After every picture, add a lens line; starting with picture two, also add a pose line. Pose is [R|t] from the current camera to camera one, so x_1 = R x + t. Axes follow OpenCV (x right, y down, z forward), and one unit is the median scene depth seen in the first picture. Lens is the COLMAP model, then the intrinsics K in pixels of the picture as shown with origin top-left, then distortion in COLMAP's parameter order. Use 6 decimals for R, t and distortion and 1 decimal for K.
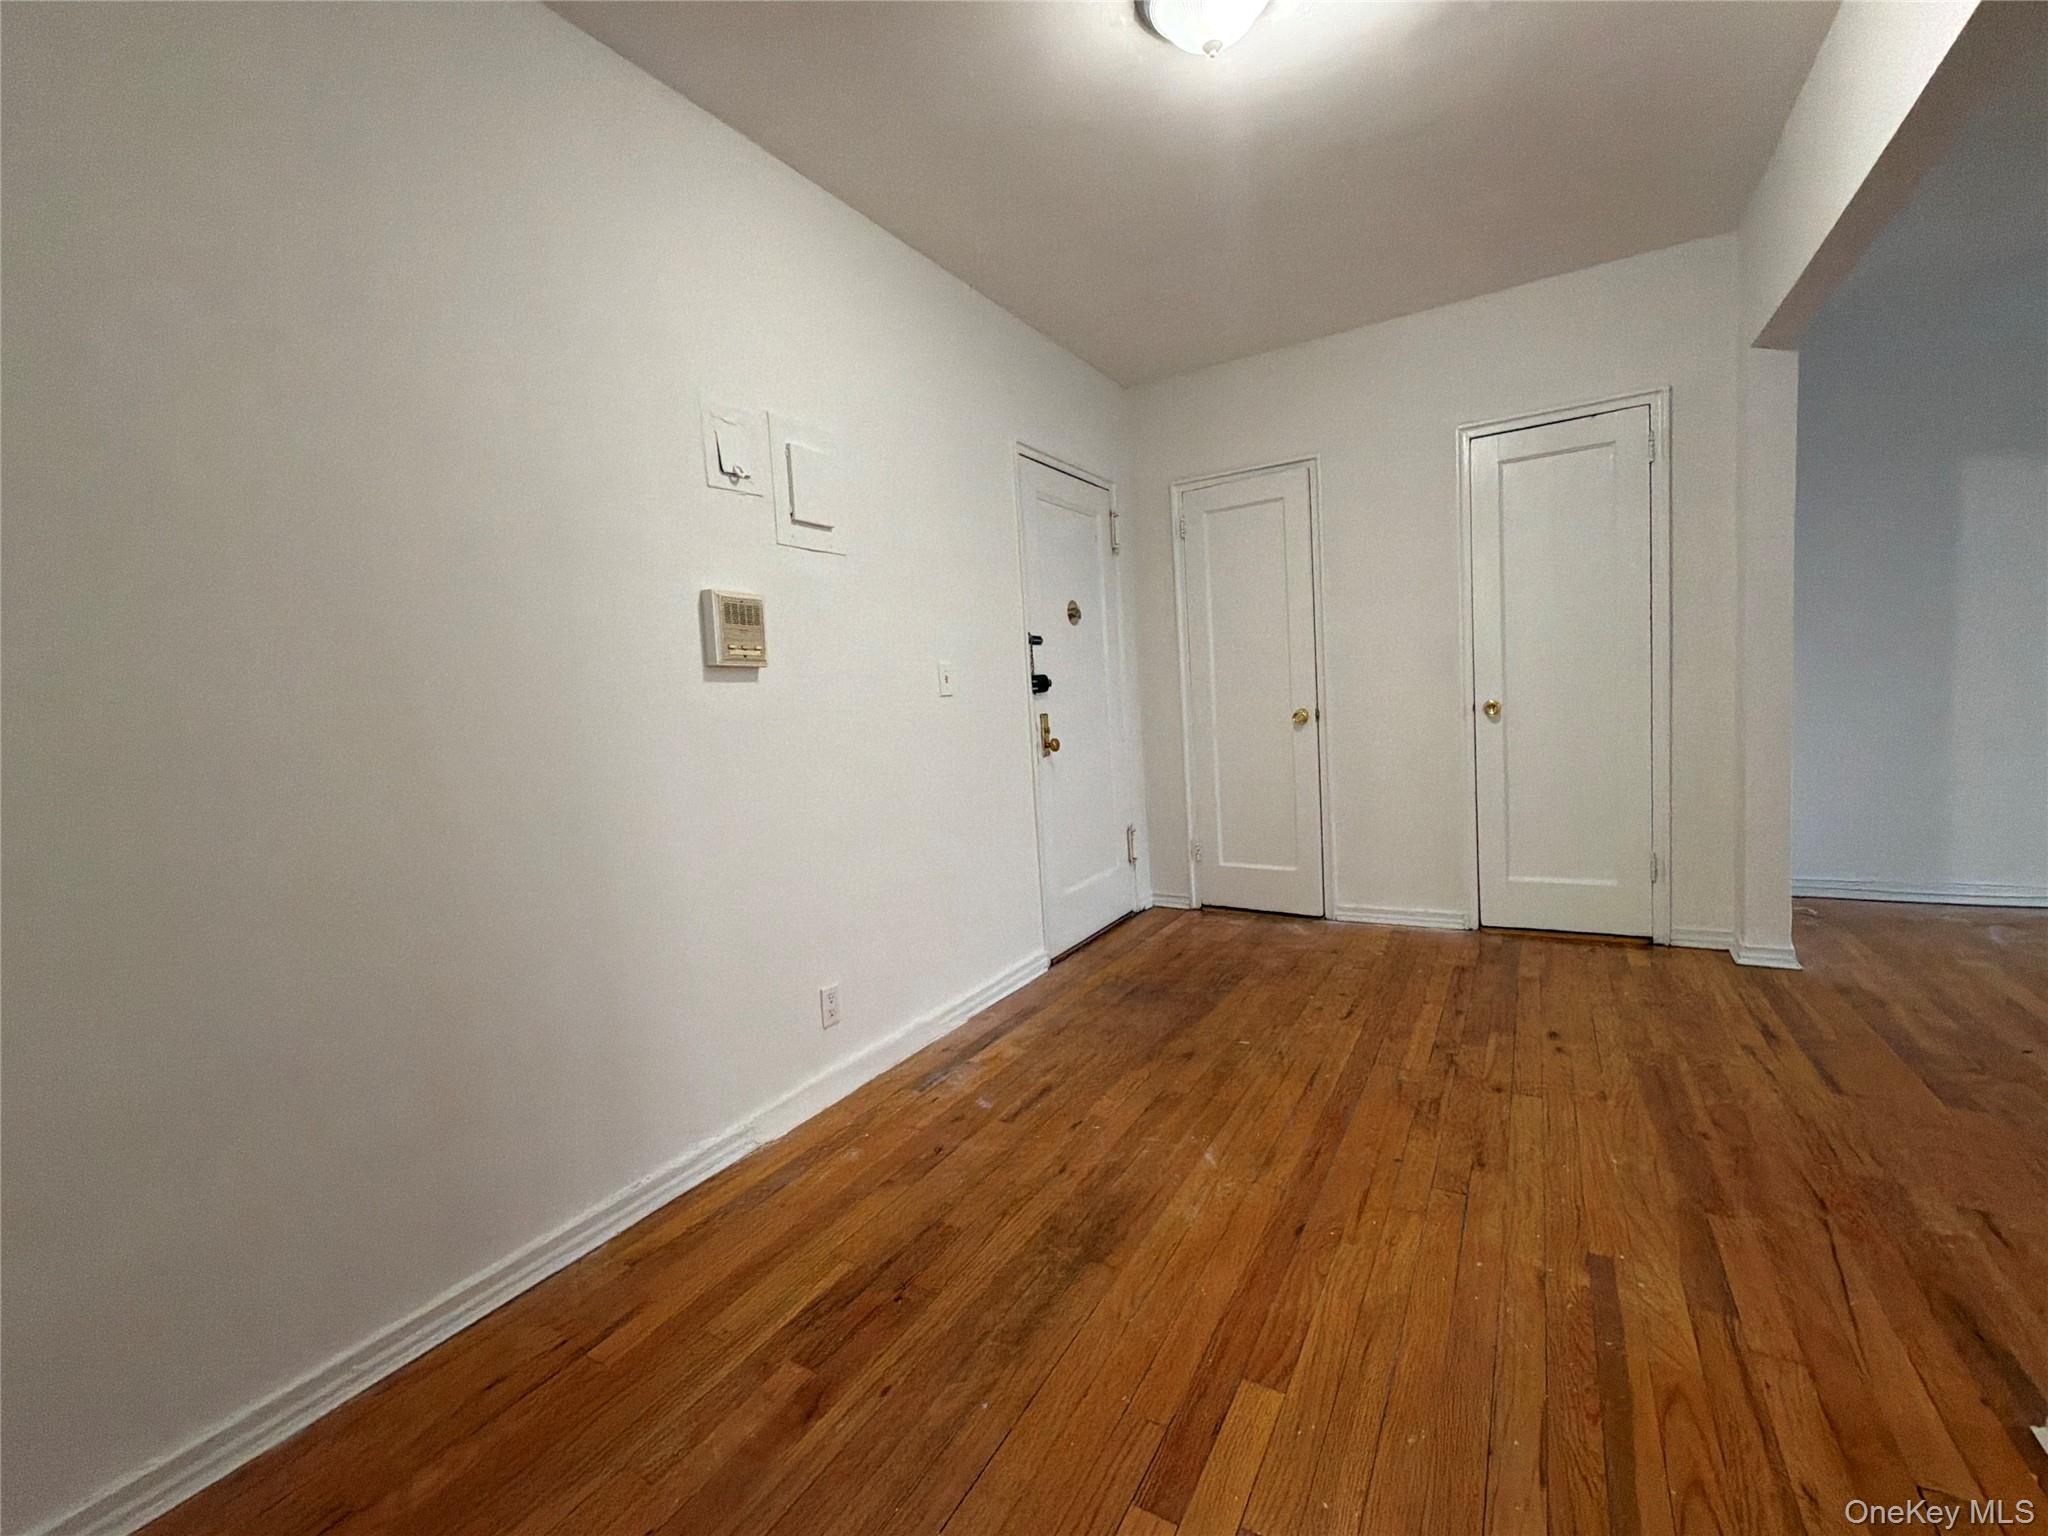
lens RADIAL K [[864.3, 0, 1016.3], [0, 864.3, 766.1], [0, 0, 1]] dist [0.000749, 0.000191]
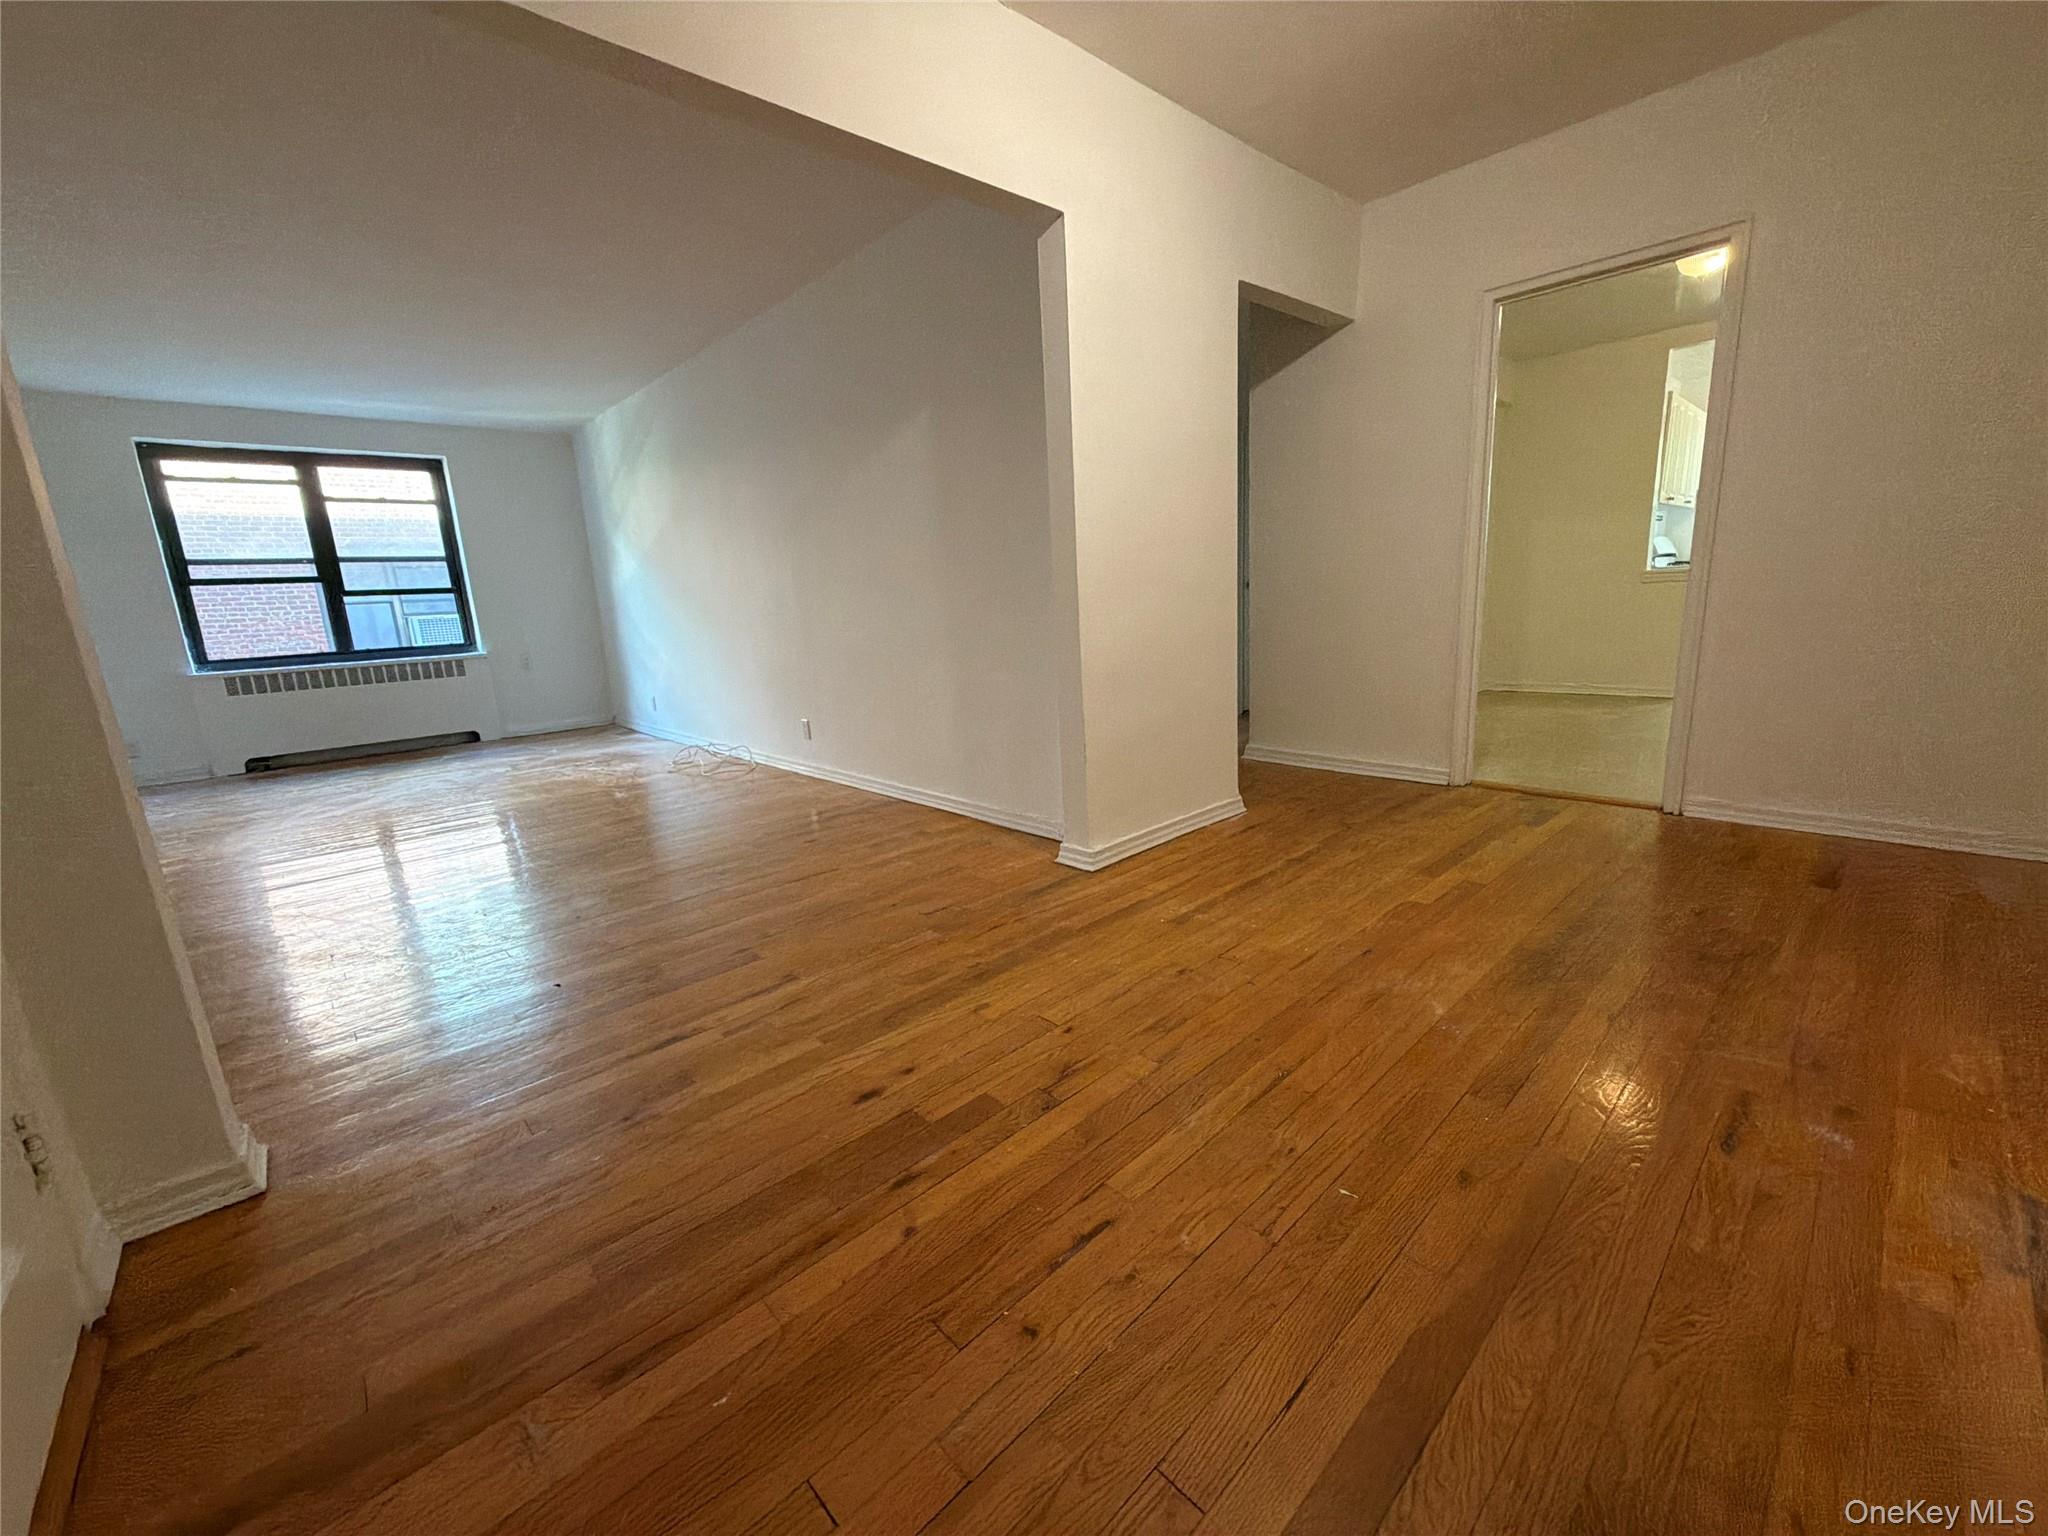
lens RADIAL K [[813.1, 0, 1025.7], [0, 813.1, 769.0], [0, 0, 1]] dist [0.000484, 0.000380]
pose [[-0.955316, 0.054434, 0.290530, 0.273892], [0.135682, 0.953983, 0.267407, -0.079040], [-0.262604, 0.294878, -0.918741, 1.333370]]
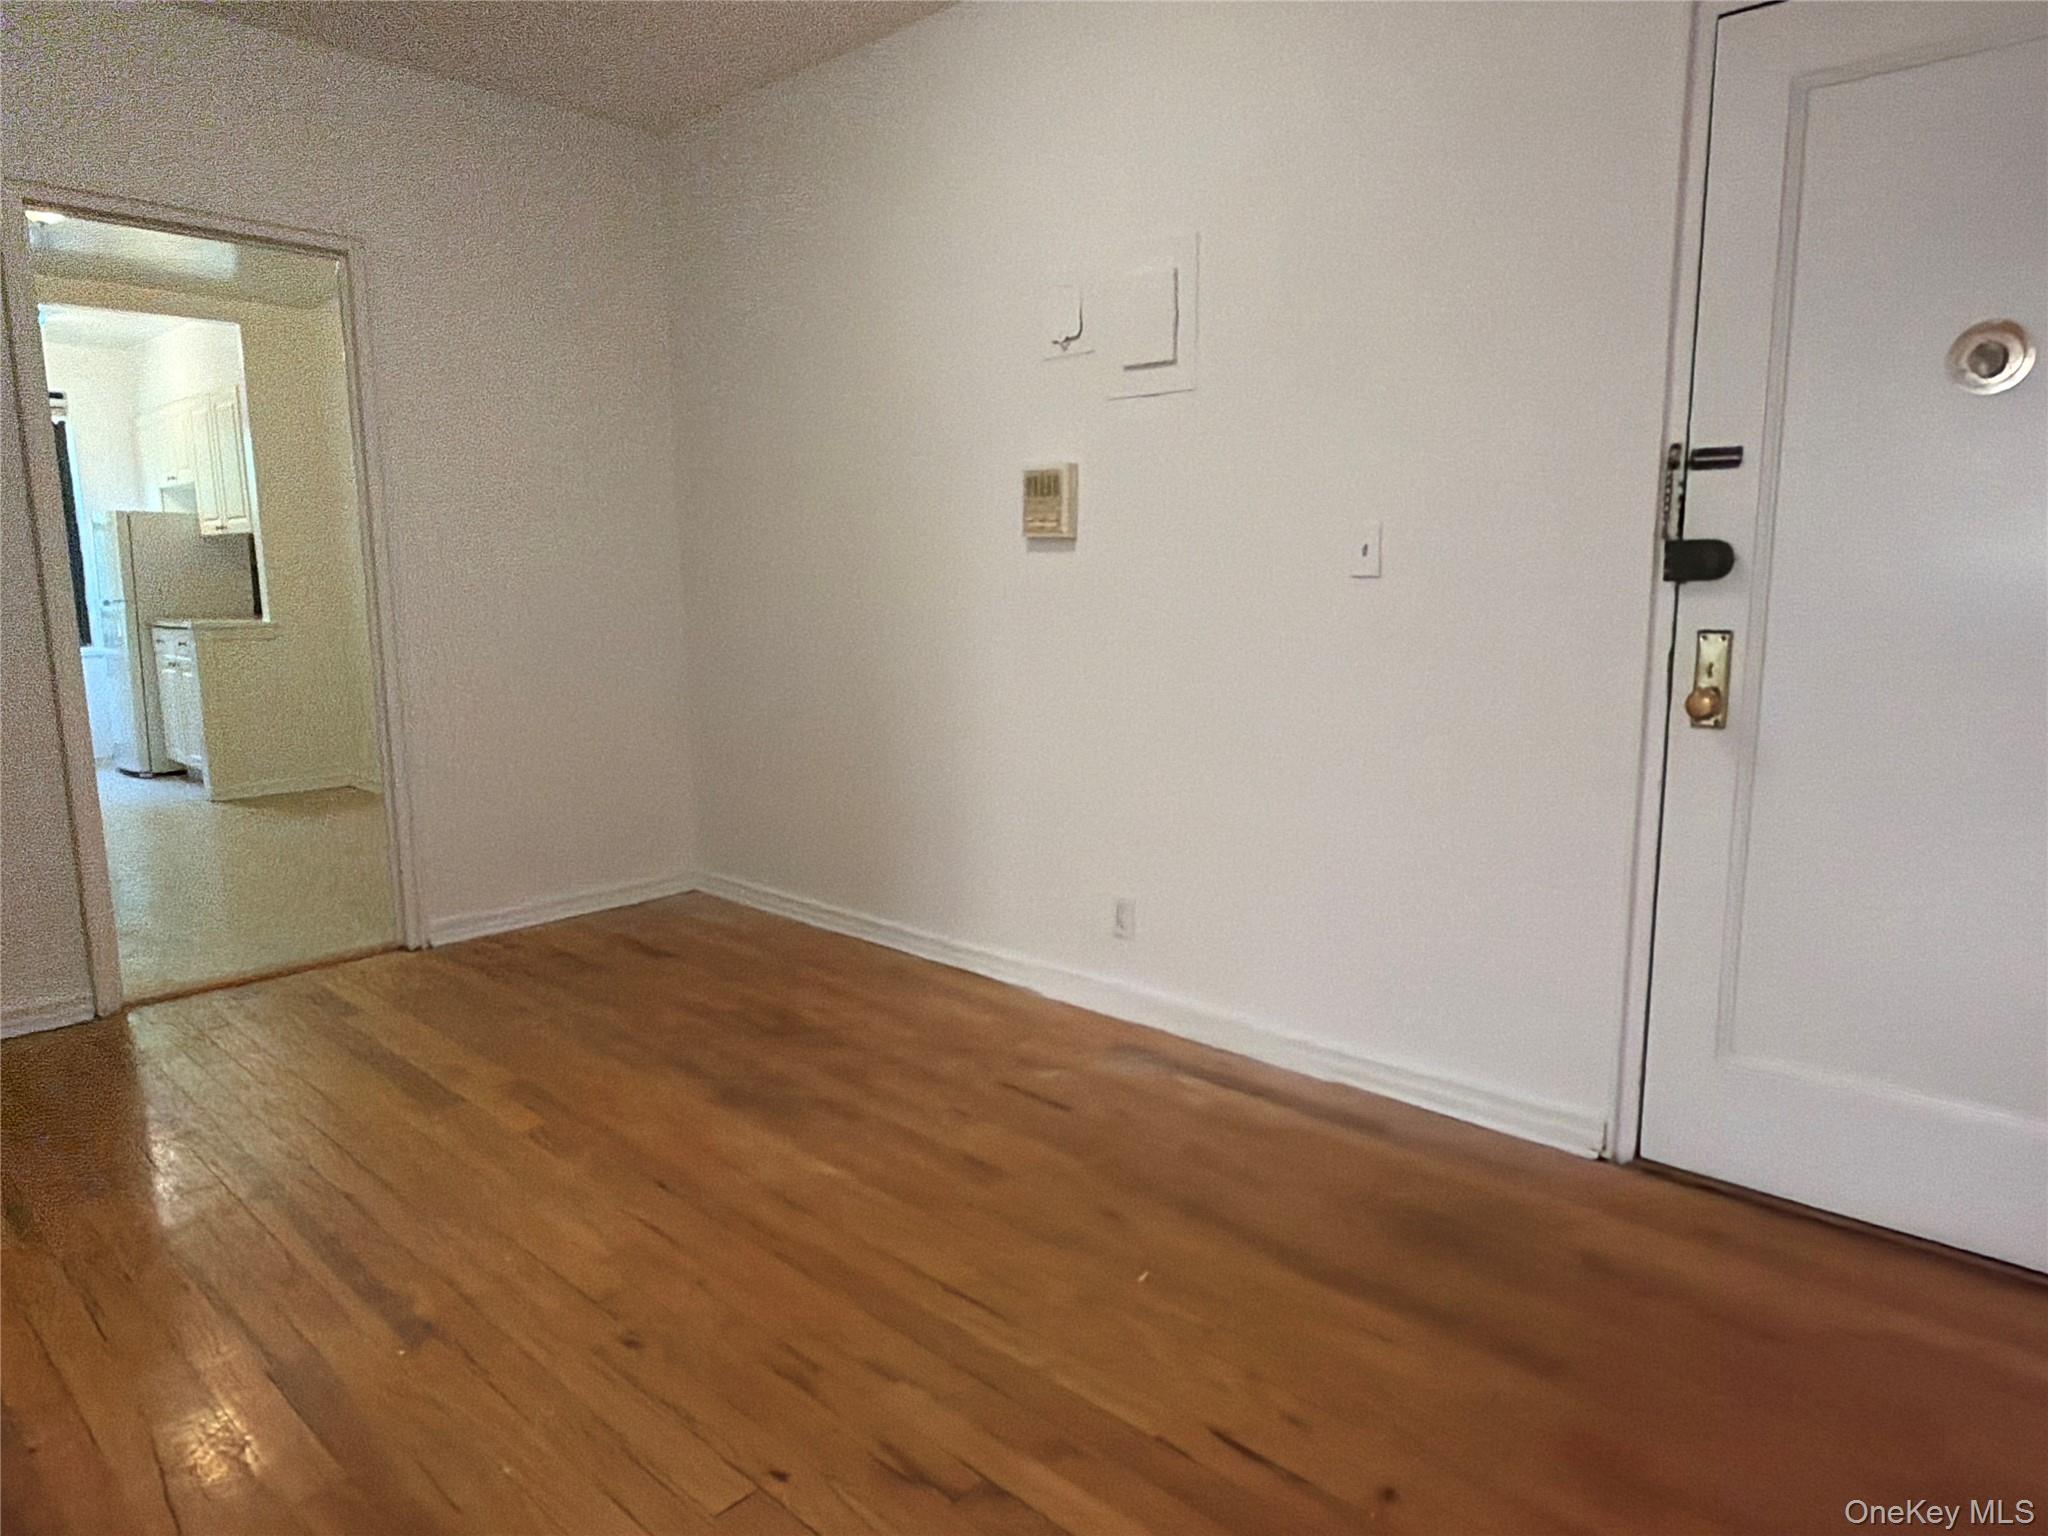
lens RADIAL K [[1273.6, 0, 1024.0], [0, 1273.6, 768.0], [0, 0, 1]] dist [-0.000692, -0.000328]
pose [[-0.207098, 0.214447, -0.954528, 0.894138], [-0.057505, 0.971325, 0.230698, -0.148806], [0.976629, 0.102667, -0.188827, 0.974528]]
